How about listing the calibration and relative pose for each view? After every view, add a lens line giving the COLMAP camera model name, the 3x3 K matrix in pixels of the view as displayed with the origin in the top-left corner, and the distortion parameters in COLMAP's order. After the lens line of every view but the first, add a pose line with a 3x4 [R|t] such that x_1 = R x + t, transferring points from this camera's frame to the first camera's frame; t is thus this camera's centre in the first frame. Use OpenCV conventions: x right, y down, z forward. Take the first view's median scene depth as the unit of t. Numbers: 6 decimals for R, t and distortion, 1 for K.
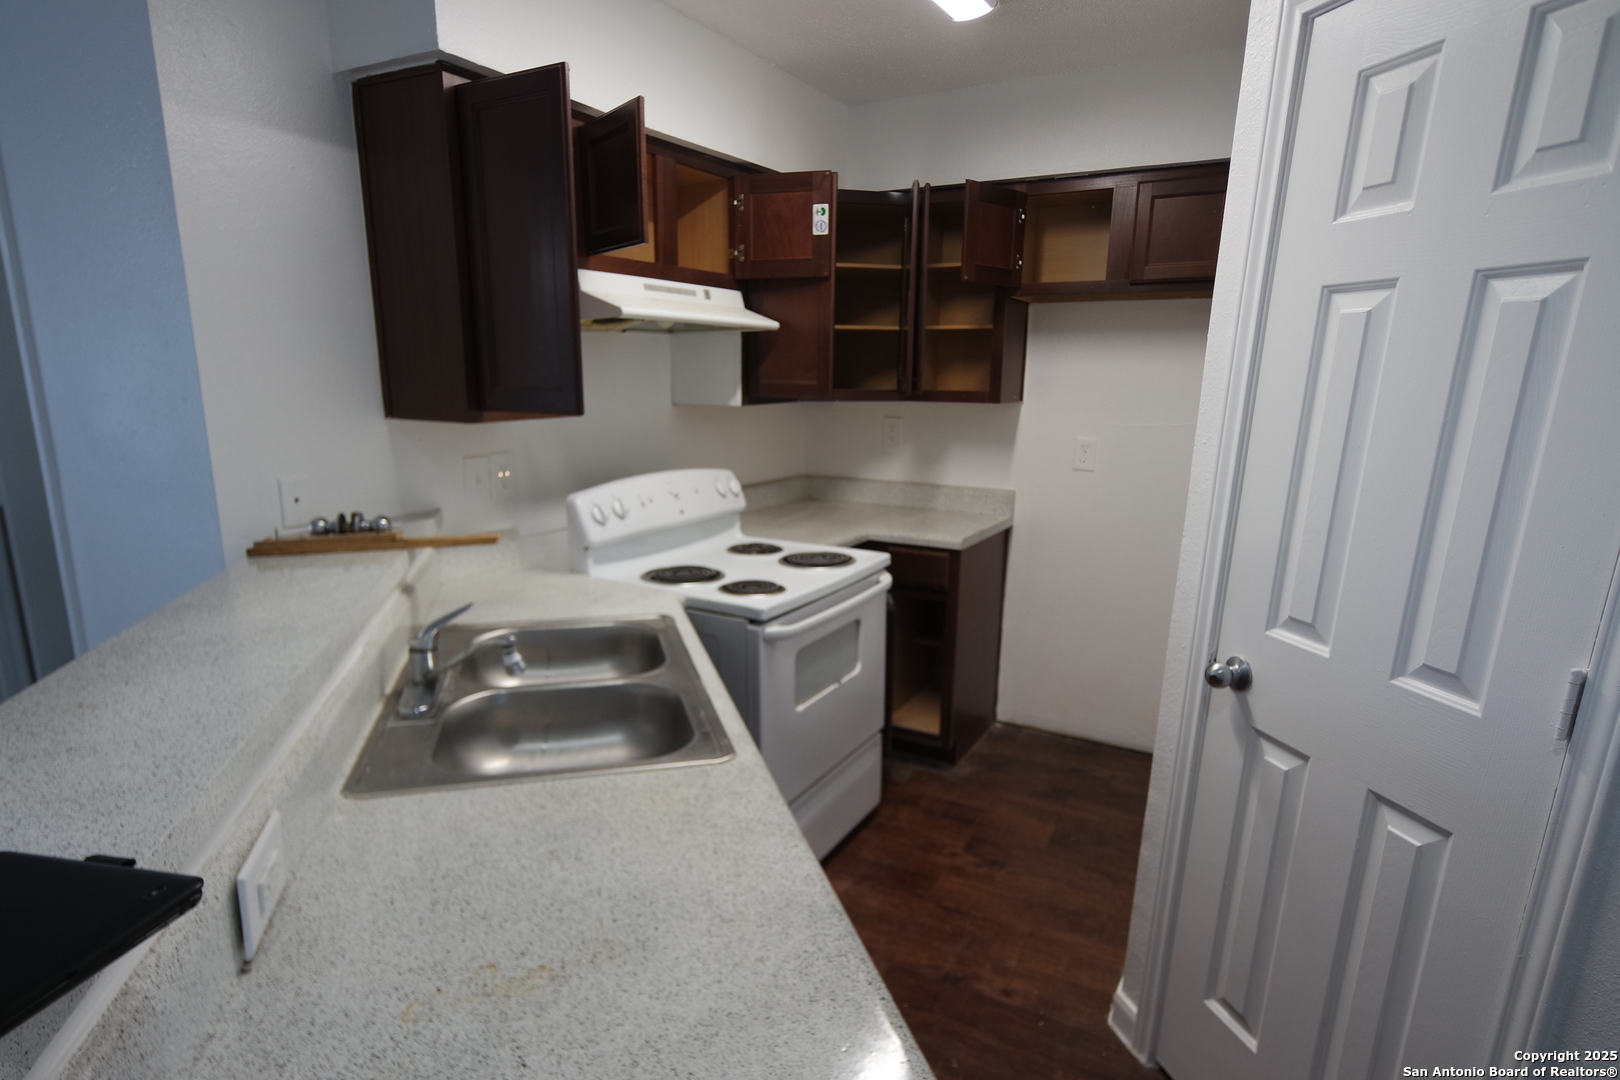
lens RADIAL K [[854.8, 0, 805.8], [0, 854.8, 574.8], [0, 0, 1]] dist [-0.014772, 0.016321]
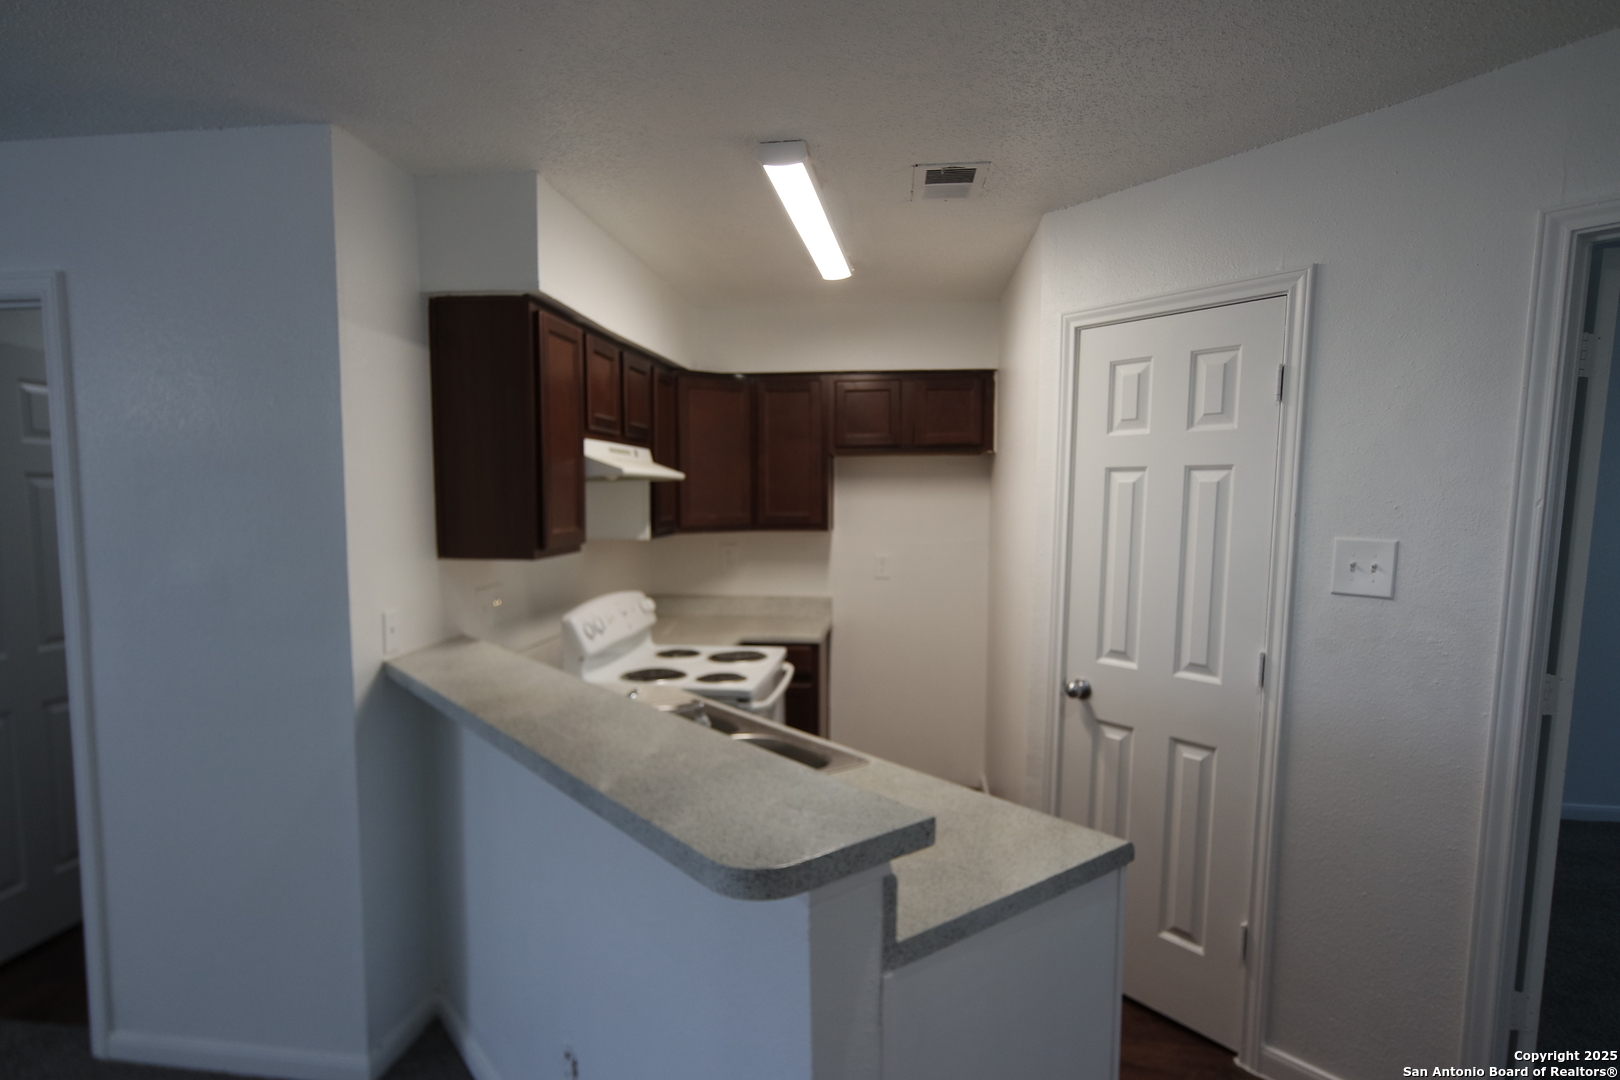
lens RADIAL K [[859.4, 0, 794.7], [0, 859.4, 572.7], [0, 0, 1]] dist [-0.013457, 0.011193]
pose [[0.923807, -0.044844, 0.380223, -0.533229], [0.098936, 0.987346, -0.123932, 0.036449], [-0.369854, 0.152107, 0.916554, -0.306839]]
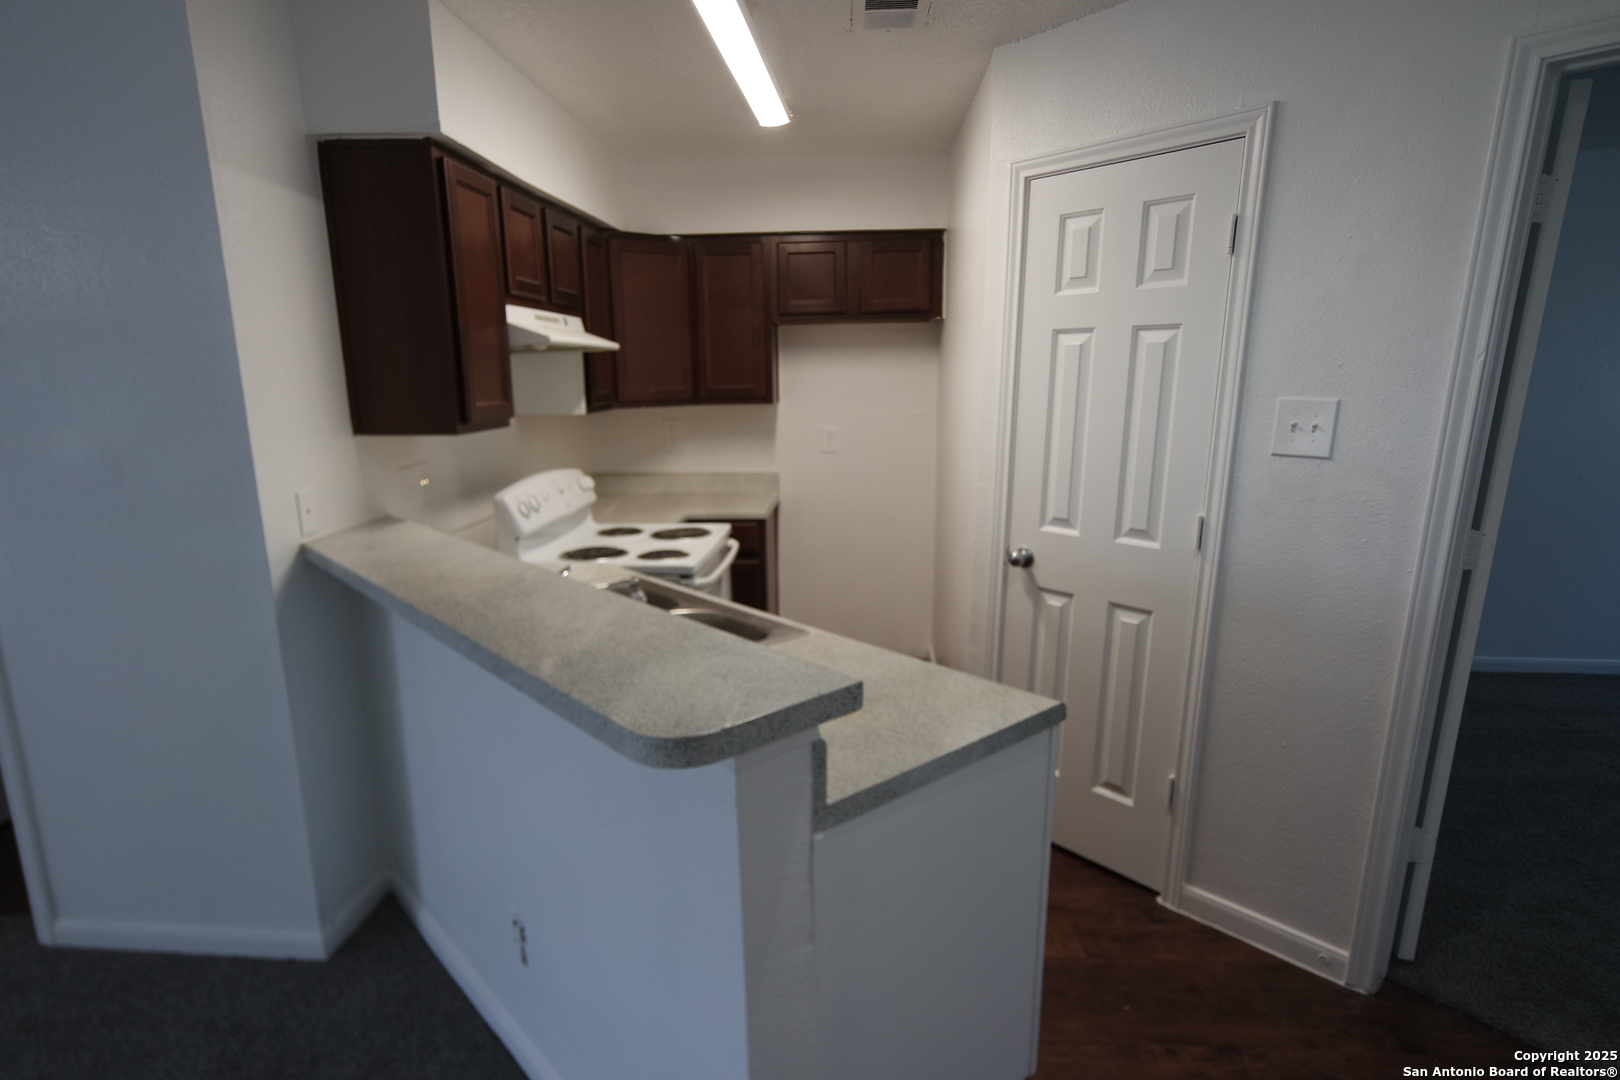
lens RADIAL K [[859.4, 0, 794.7], [0, 859.4, 572.7], [0, 0, 1]] dist [-0.013457, 0.011193]
pose [[0.901806, -0.118250, 0.415647, -0.501231], [0.121412, 0.992422, 0.018920, 0.049240], [-0.414734, 0.033402, 0.909329, -0.287165]]
